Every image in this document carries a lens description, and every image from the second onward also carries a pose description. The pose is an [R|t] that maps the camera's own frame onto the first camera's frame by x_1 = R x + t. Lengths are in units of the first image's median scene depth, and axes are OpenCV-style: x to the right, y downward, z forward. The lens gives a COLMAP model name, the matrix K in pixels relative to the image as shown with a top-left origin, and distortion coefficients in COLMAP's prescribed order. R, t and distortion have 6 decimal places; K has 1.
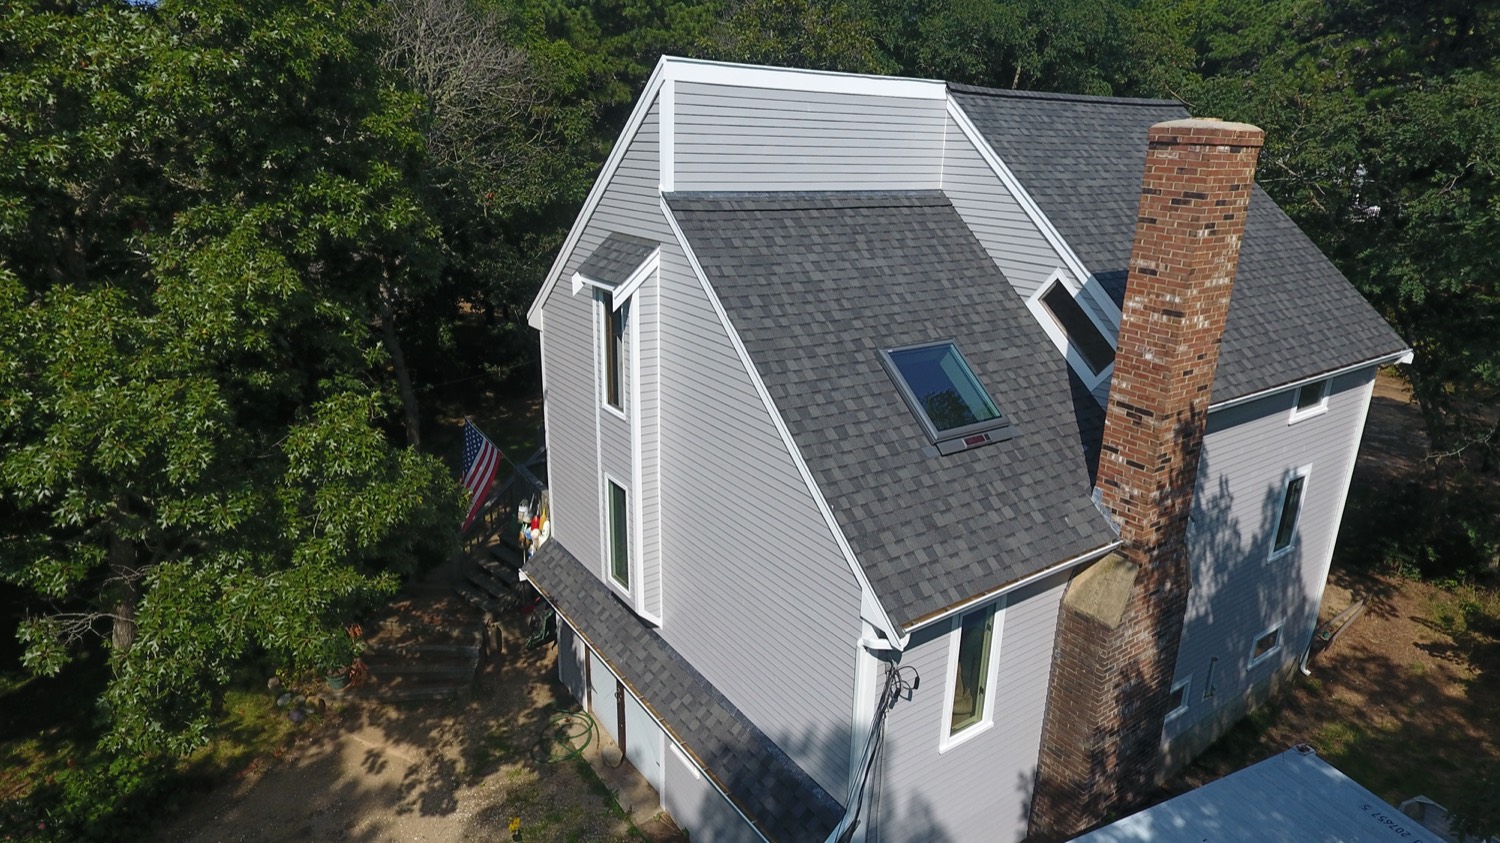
lens RADIAL K [[870.0, 0, 750.3], [0, 870.0, 421.2], [0, 0, 1]] dist [-0.000734, -0.000724]
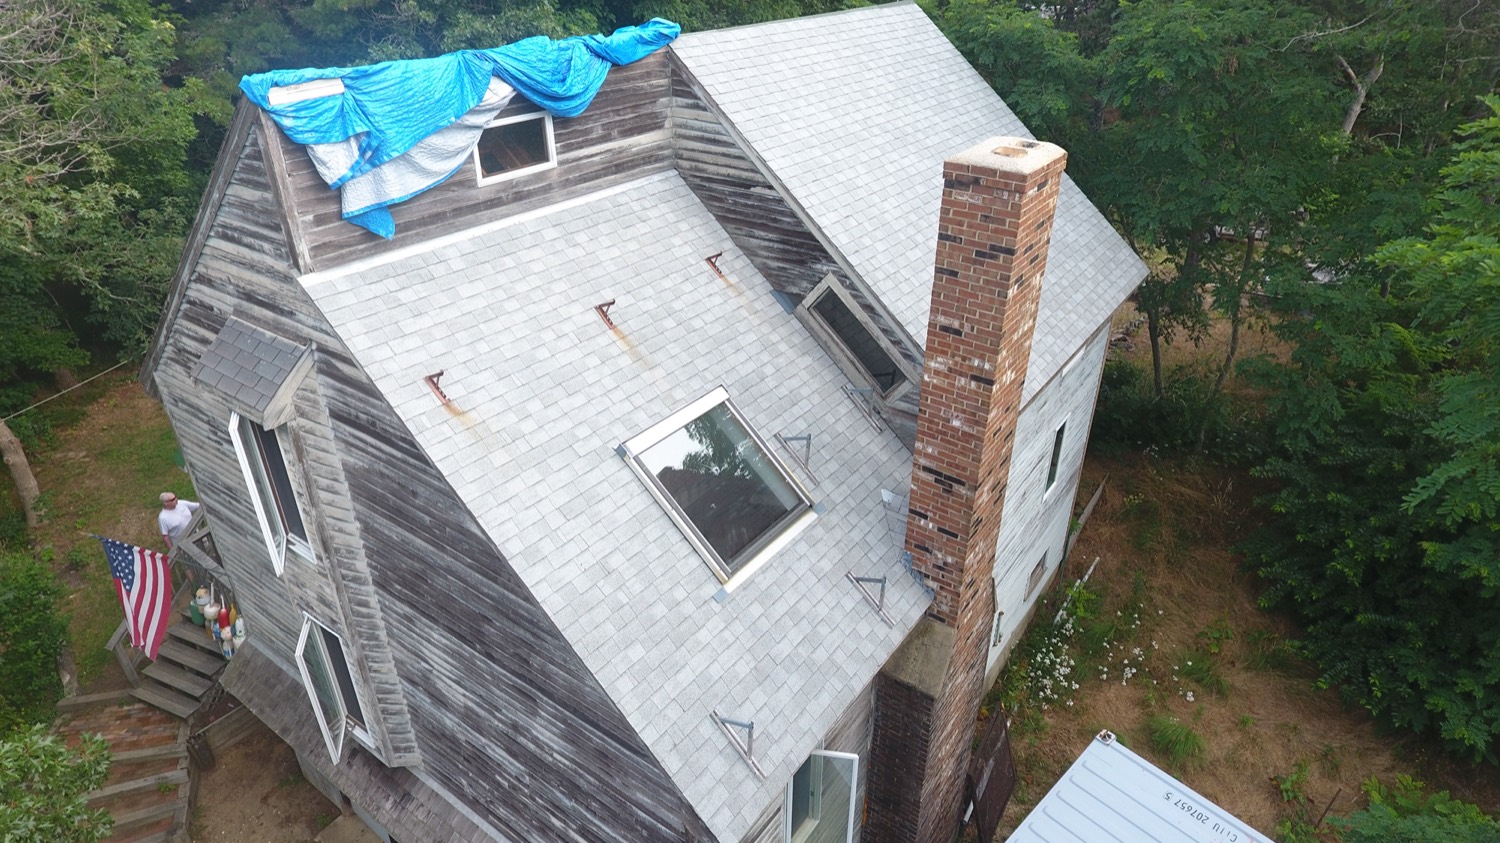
lens RADIAL K [[870.0, 0, 751.6], [0, 870.0, 420.4], [0, 0, 1]] dist [-0.000734, -0.000724]
pose [[0.944498, -0.181544, 0.273798, 0.033370], [0.122861, 0.968157, 0.218121, -0.288428], [-0.304678, -0.172376, 0.936727, 0.259724]]
